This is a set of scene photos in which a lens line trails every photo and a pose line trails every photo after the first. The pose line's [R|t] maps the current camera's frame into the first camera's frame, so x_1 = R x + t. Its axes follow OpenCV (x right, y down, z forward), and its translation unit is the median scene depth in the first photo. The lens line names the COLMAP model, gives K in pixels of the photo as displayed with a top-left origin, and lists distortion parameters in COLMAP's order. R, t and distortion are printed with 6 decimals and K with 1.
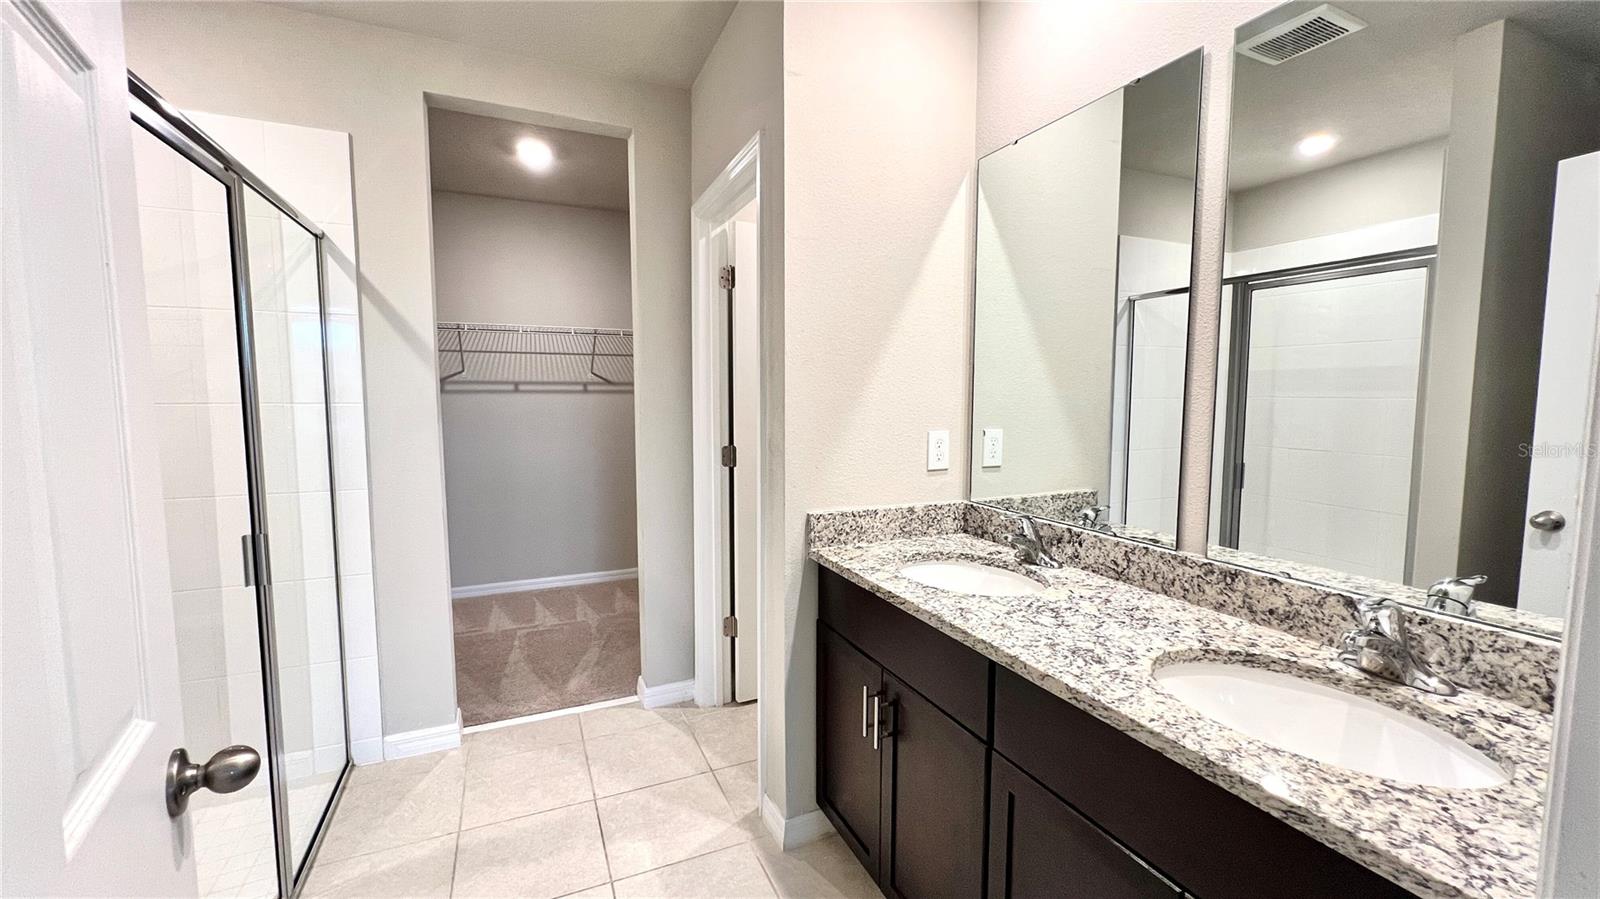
lens RADIAL K [[643.8, 0, 809.0], [0, 643.8, 449.0], [0, 0, 1]] dist [-0.000270, -0.000525]
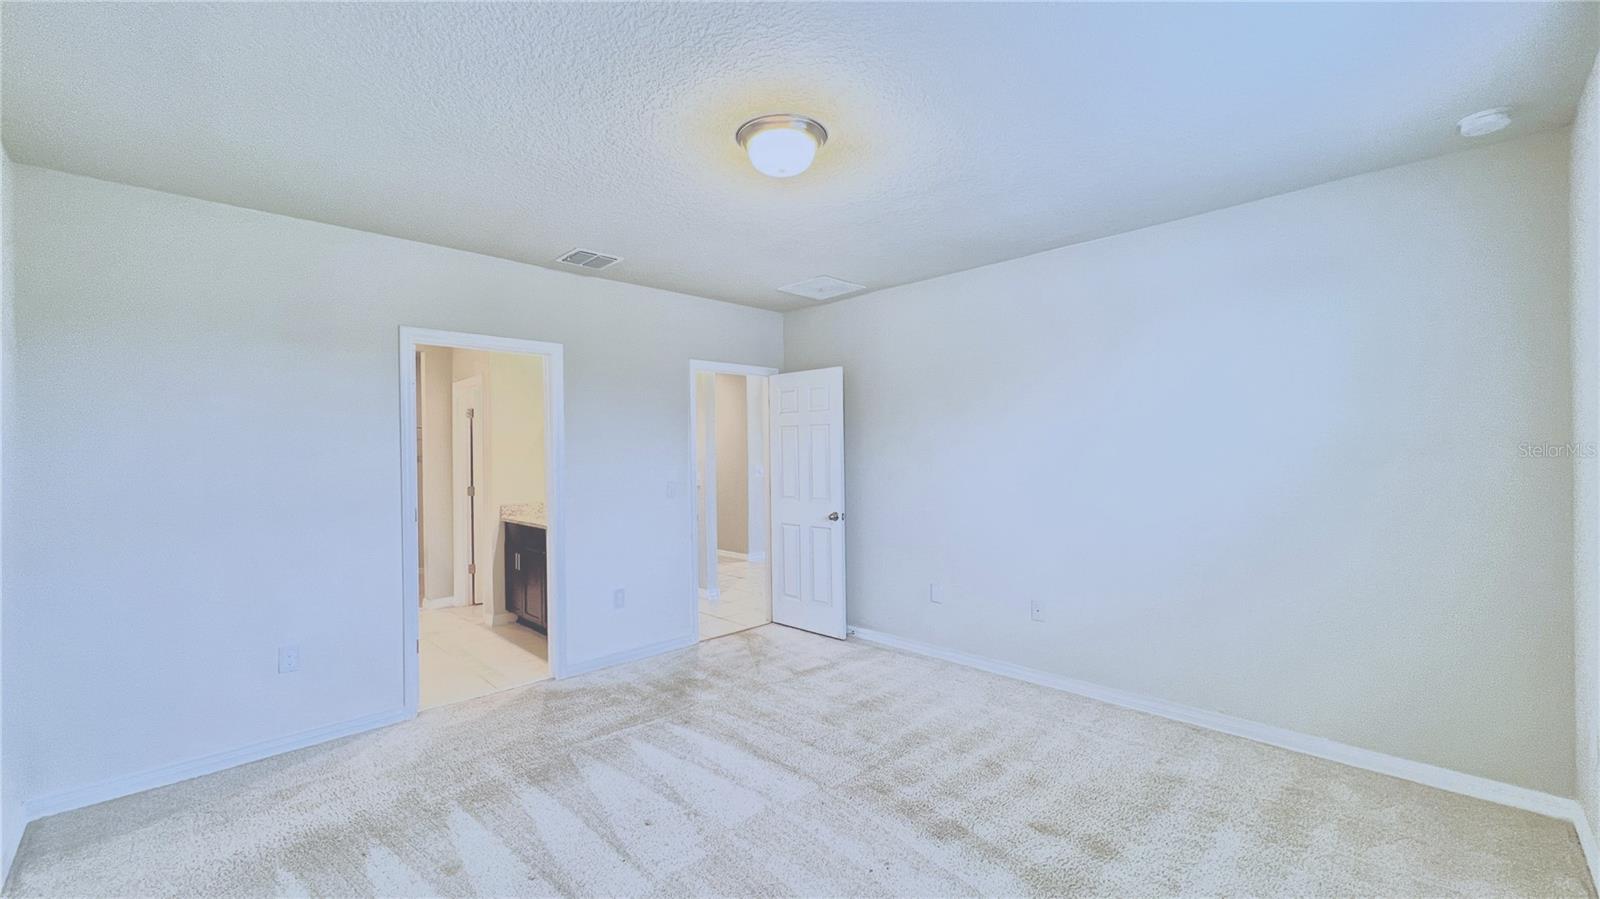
lens RADIAL K [[643.8, 0, 806.2], [0, 643.8, 443.5], [0, 0, 1]] dist [-0.000270, -0.000525]
pose [[0.940667, -0.019441, 0.338775, 0.345730], [0.059460, 0.992354, -0.108154, 0.251538], [-0.334082, 0.121880, 0.934631, -2.396788]]
